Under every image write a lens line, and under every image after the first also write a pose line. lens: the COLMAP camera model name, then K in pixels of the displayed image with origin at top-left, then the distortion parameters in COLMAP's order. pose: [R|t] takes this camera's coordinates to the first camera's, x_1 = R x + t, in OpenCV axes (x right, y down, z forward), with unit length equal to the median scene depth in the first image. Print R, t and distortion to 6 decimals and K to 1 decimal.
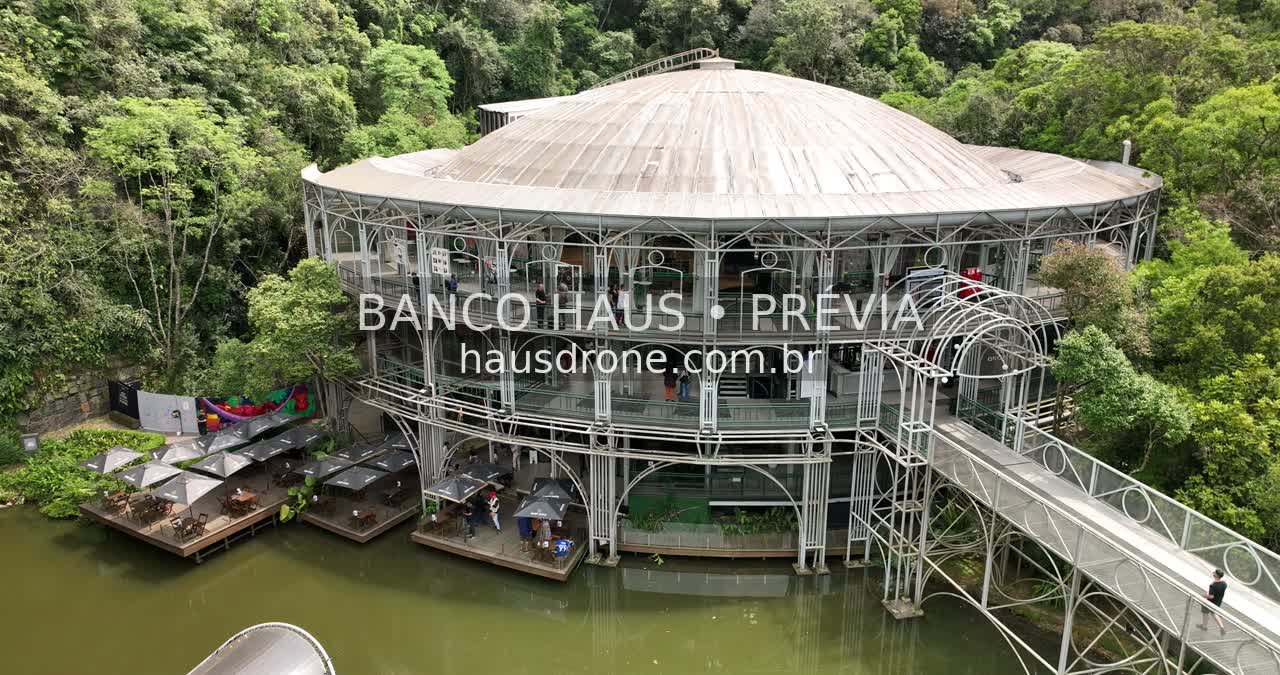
lens RADIAL K [[898.2, 0, 634.6], [0, 898.2, 339.5], [0, 0, 1]] dist [-0.004555, 0.028468]
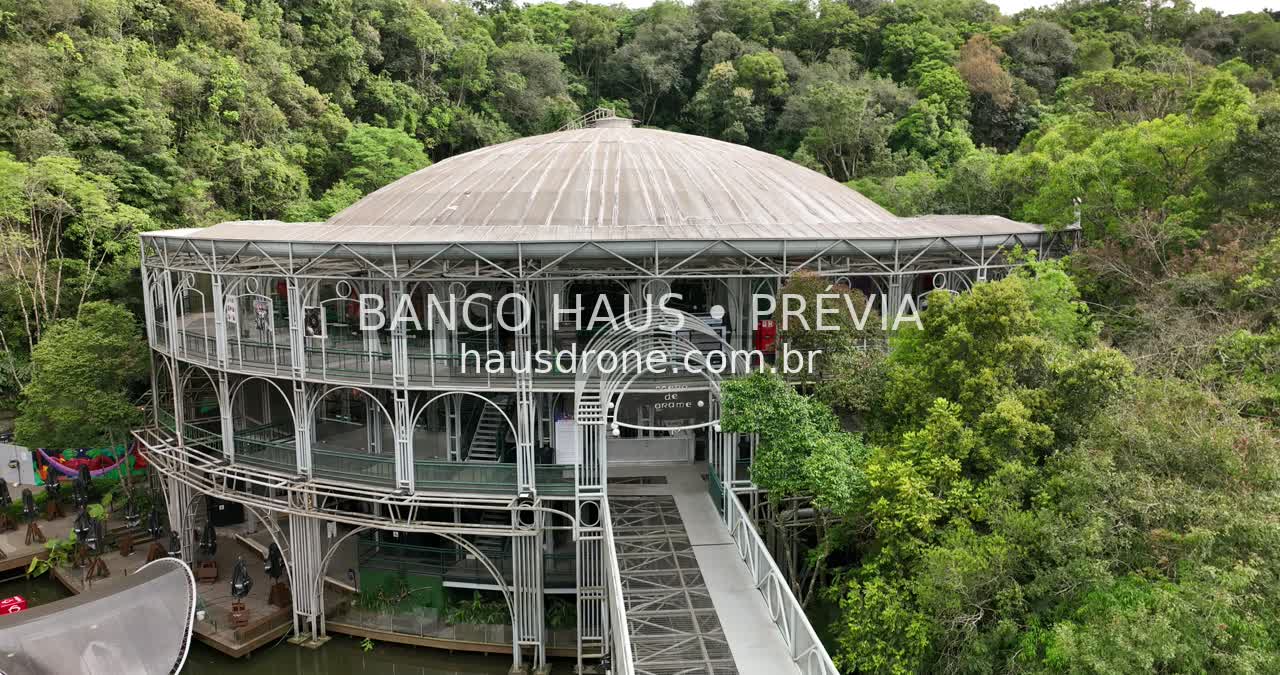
lens RADIAL K [[898.2, 0, 636.6], [0, 898.2, 337.1], [0, 0, 1]] dist [-0.004555, 0.028468]
pose [[0.982543, 0.019263, -0.185037, 0.365518], [-0.043975, 0.990487, -0.130391, 0.046302], [0.180765, 0.136252, 0.974043, 0.143874]]
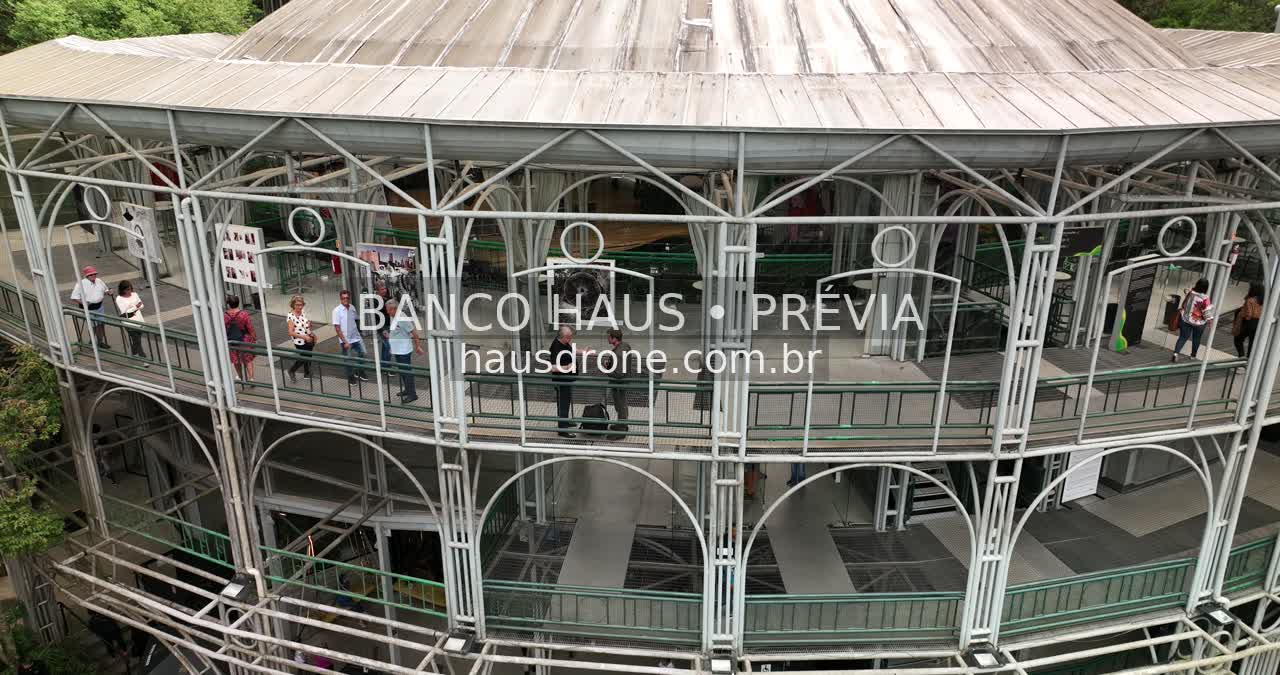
lens RADIAL K [[898.2, 0, 640.3], [0, 898.2, 343.9], [0, 0, 1]] dist [-0.004555, 0.028468]
pose [[0.973218, -0.077944, 0.216267, -0.120497], [0.059324, 0.994055, 0.091303, -0.069567], [-0.222098, -0.076028, 0.972056, 0.509008]]
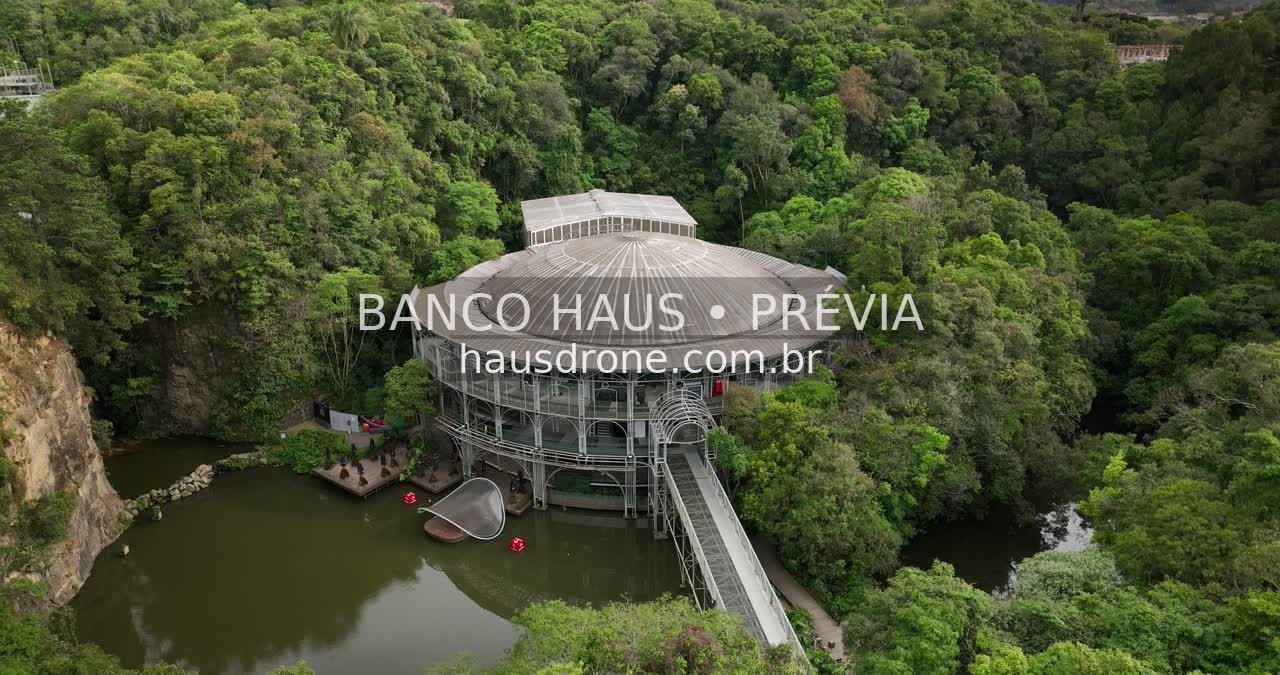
lens RADIAL K [[898.2, 0, 634.1], [0, 898.2, 336.7], [0, 0, 1]] dist [-0.004555, 0.028468]
pose [[0.994292, 0.034078, -0.101103, 0.344823], [-0.026435, 0.996758, 0.075997, -0.297158], [0.103365, -0.072891, 0.991969, -0.976714]]
